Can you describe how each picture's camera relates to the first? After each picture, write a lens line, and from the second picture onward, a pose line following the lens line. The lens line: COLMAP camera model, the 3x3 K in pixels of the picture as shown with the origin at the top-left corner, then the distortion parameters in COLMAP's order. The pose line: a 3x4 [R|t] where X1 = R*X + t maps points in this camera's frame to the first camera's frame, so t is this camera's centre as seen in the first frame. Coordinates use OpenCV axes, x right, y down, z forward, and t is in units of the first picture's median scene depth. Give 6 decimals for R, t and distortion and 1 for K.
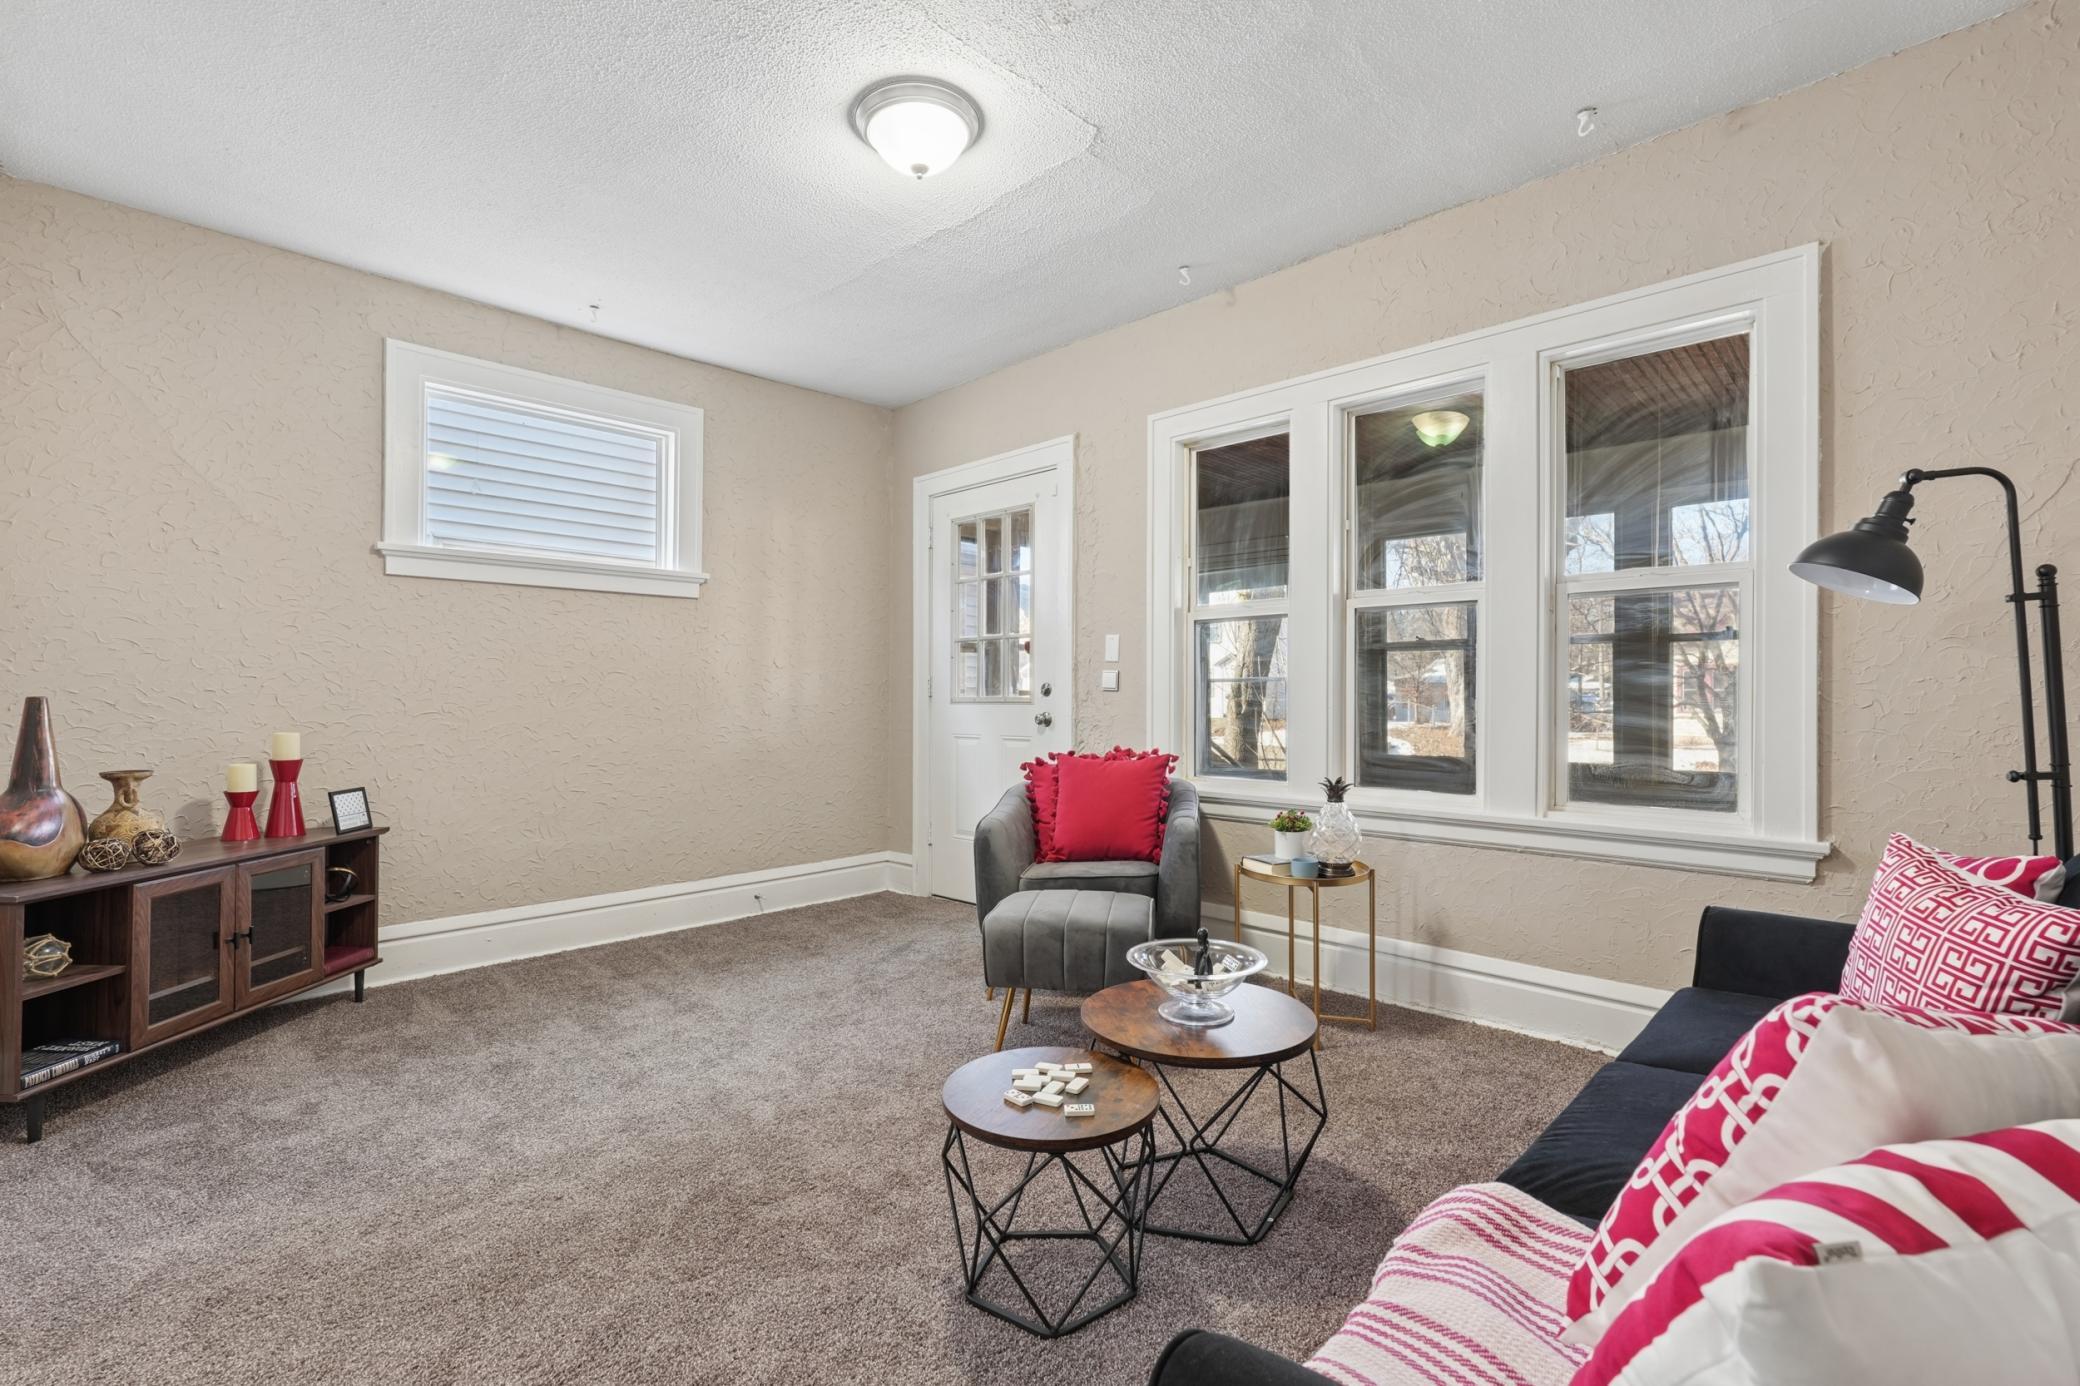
lens RADIAL K [[927.7, 0, 1034.0], [0, 927.7, 699.1], [0, 0, 1]] dist [0.002516, 0.000112]
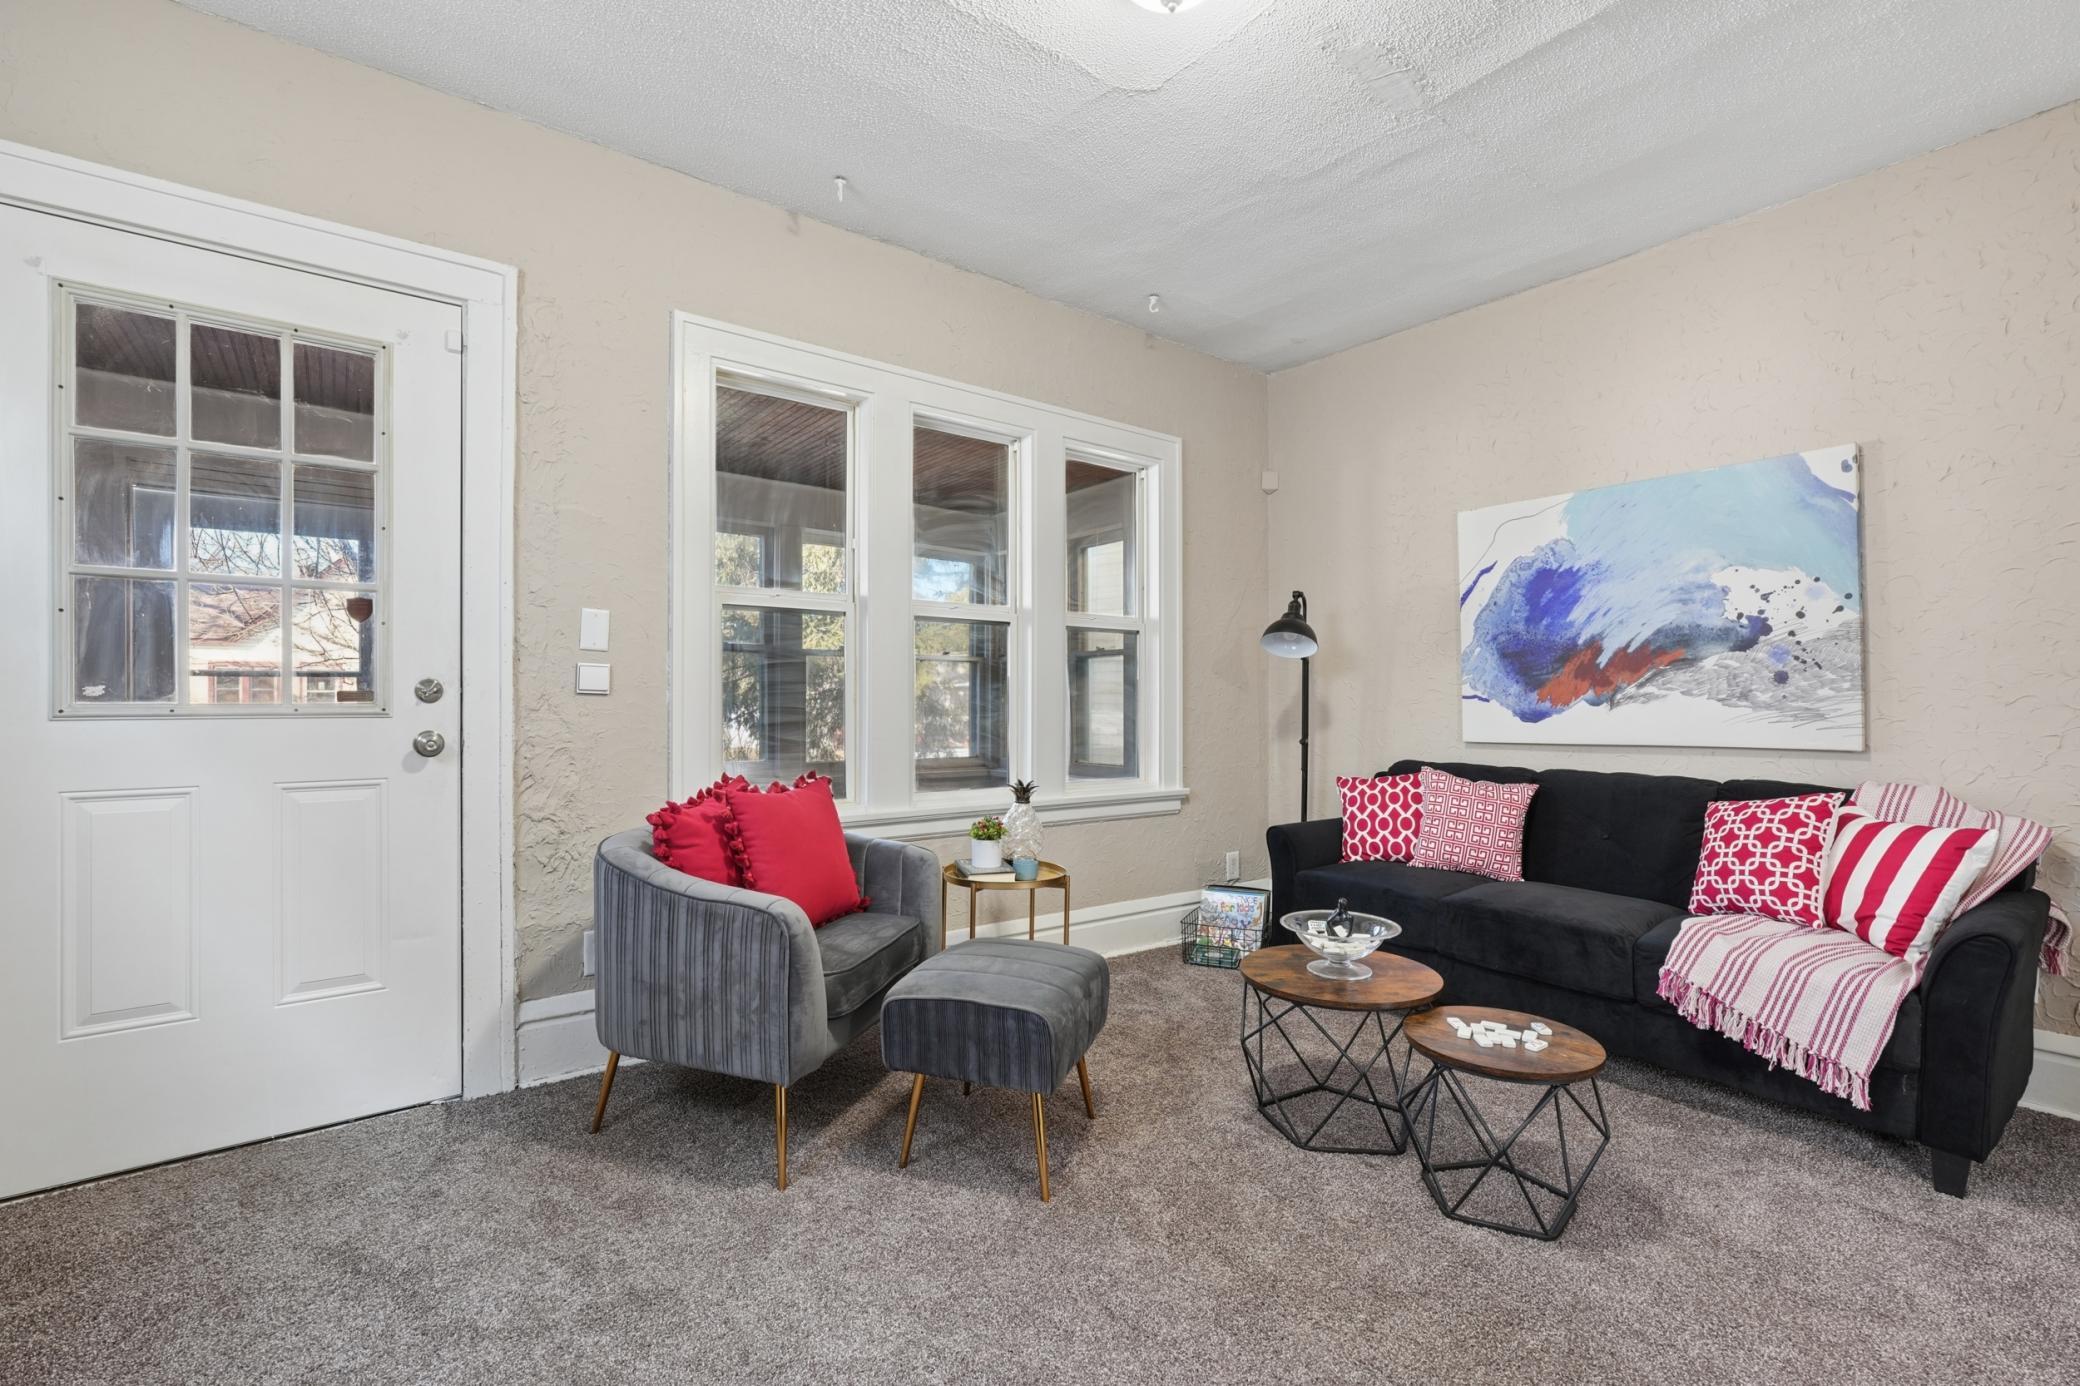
lens RADIAL K [[927.7, 0, 1045.8], [0, 927.7, 694.4], [0, 0, 1]] dist [0.002516, 0.000112]
pose [[0.142921, 0.004652, 0.989723, -0.616245], [0.000774, 0.999988, -0.004812, -0.006237], [-0.989734, 0.001454, 0.142915, 0.697367]]
